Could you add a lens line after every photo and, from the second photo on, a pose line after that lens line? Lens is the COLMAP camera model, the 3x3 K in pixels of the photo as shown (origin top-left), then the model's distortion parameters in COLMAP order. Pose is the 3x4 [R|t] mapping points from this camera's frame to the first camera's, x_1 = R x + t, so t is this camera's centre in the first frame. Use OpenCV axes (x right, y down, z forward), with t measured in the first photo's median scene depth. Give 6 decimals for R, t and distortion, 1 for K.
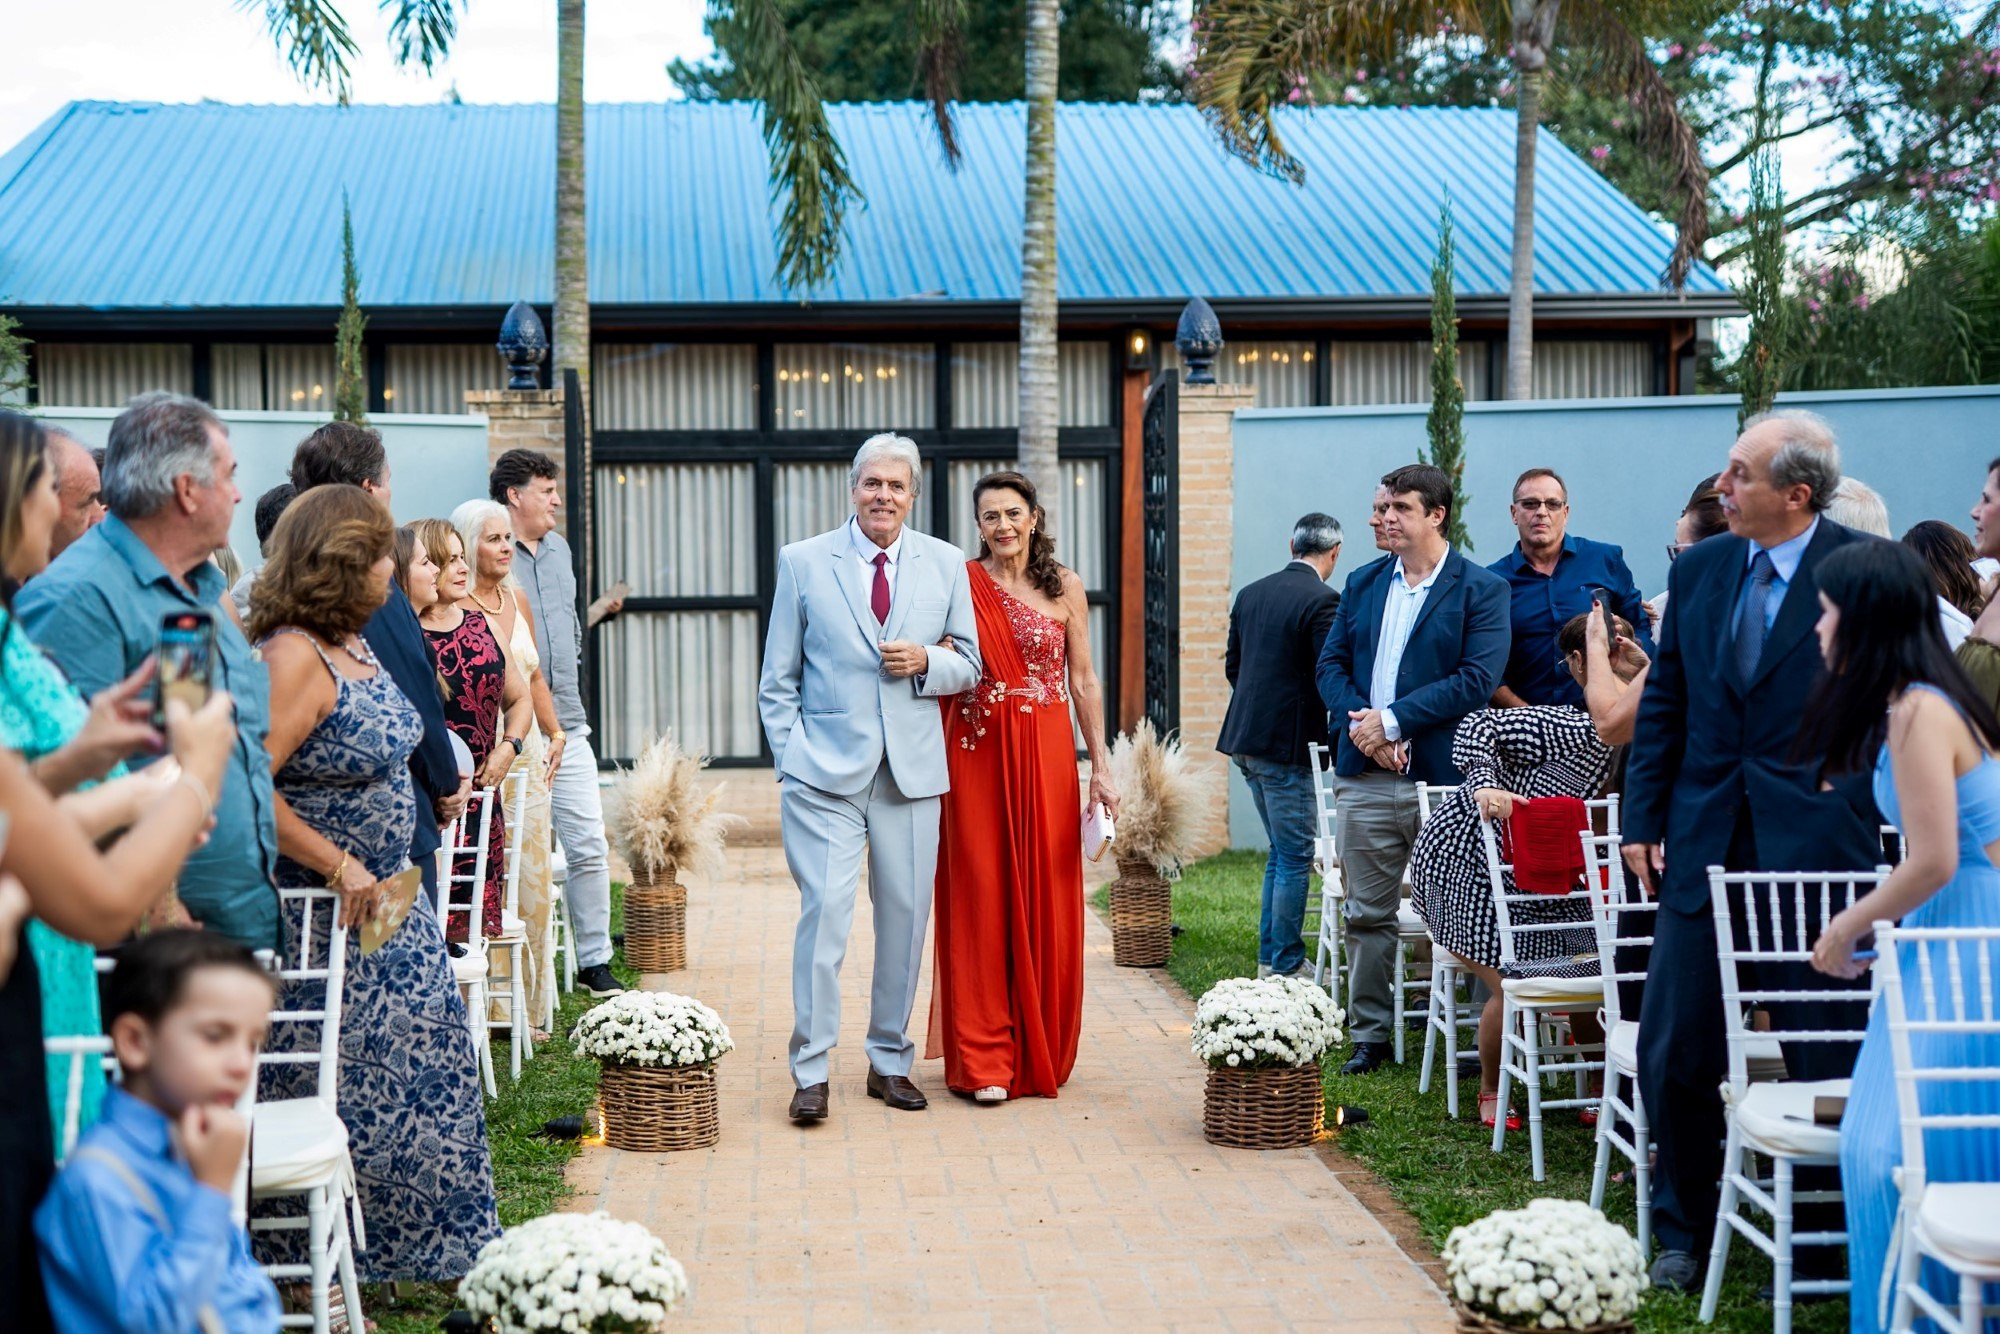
lens RADIAL K [[2787.4, 0, 995.0], [0, 2787.4, 669.4], [0, 0, 1]] dist [0.011360, 0.016798]
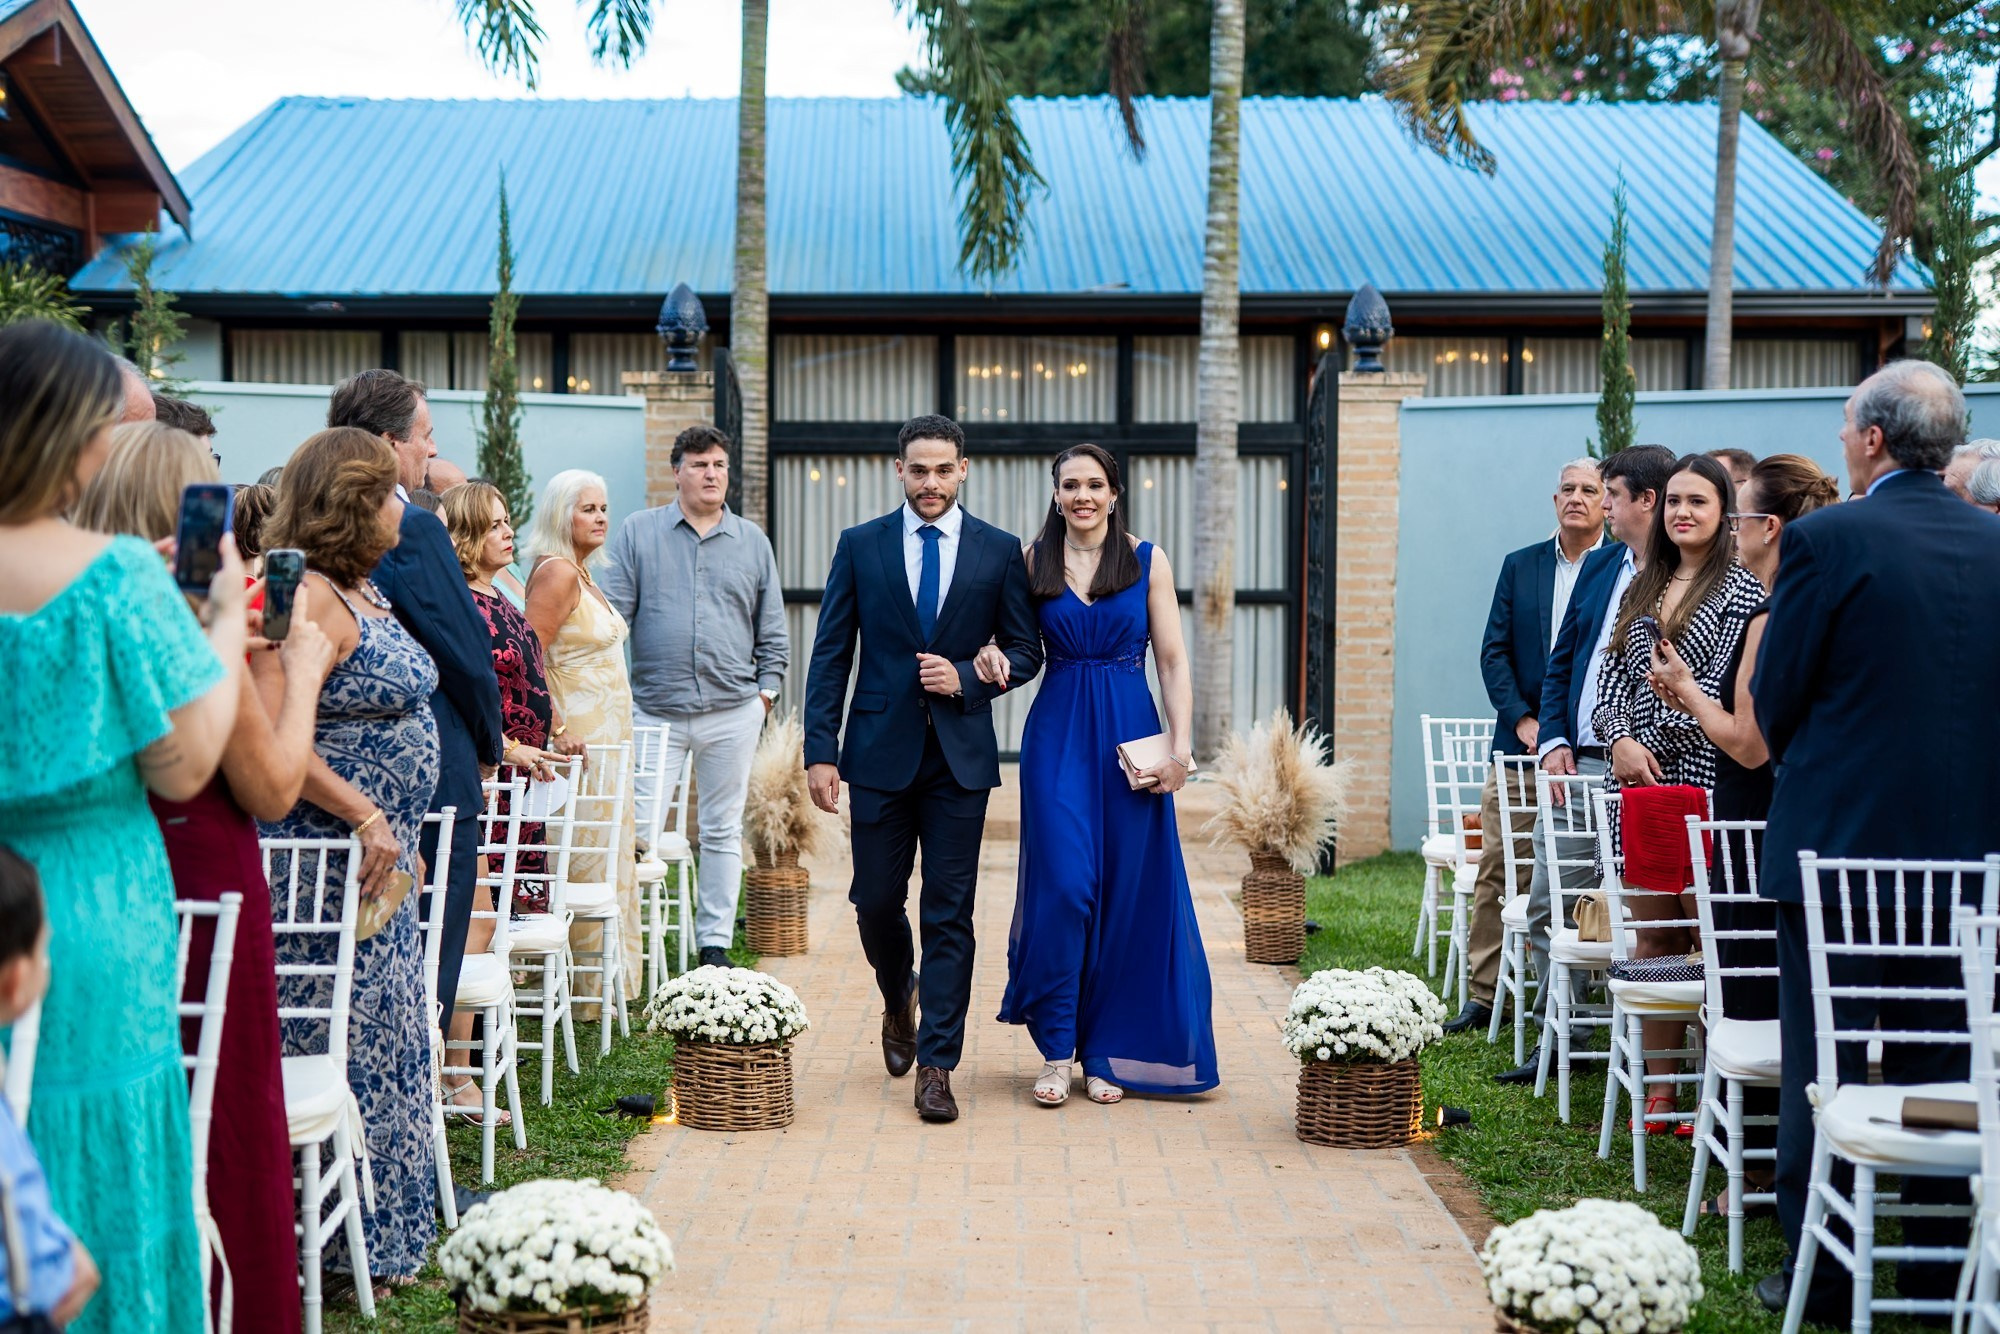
lens RADIAL K [[2784.5, 0, 989.9], [0, 2784.5, 661.2], [0, 0, 1]] dist [0.008142, 0.017088]
pose [[0.996429, 0.017386, -0.082622, 0.032725], [-0.017945, 0.999821, -0.006035, 0.009259], [0.082502, 0.007496, 0.996563, 0.026741]]
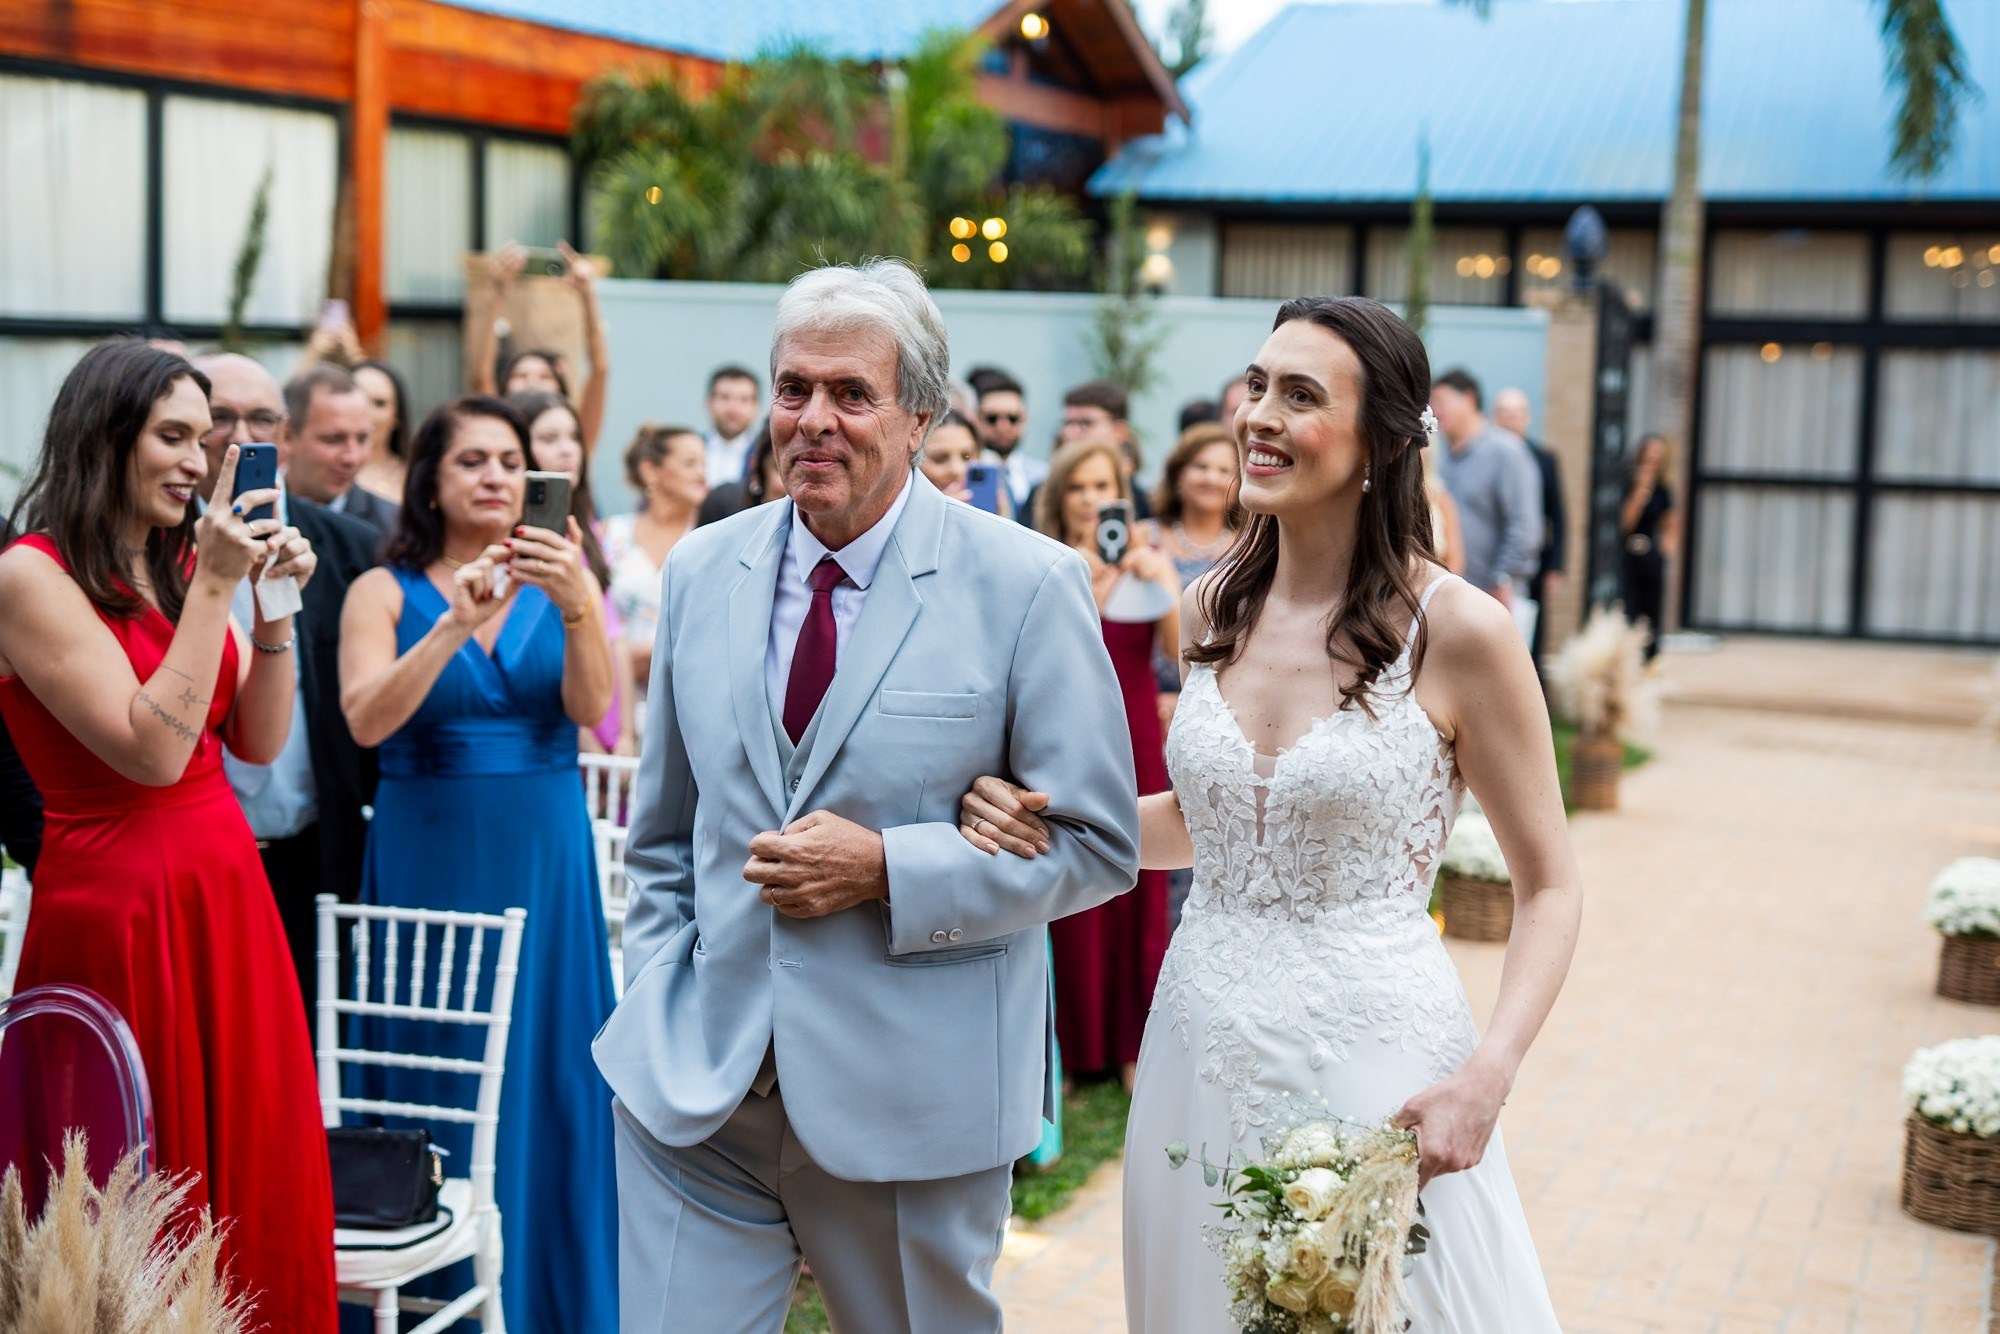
lens RADIAL K [[2787.4, 0, 995.0], [0, 2787.4, 669.4], [0, 0, 1]] dist [0.011360, 0.016798]
pose [[0.900899, 0.083468, -0.425928, 0.147052], [-0.058333, 0.995716, 0.071745, -0.020632], [0.430092, -0.039790, 0.901908, -0.162130]]
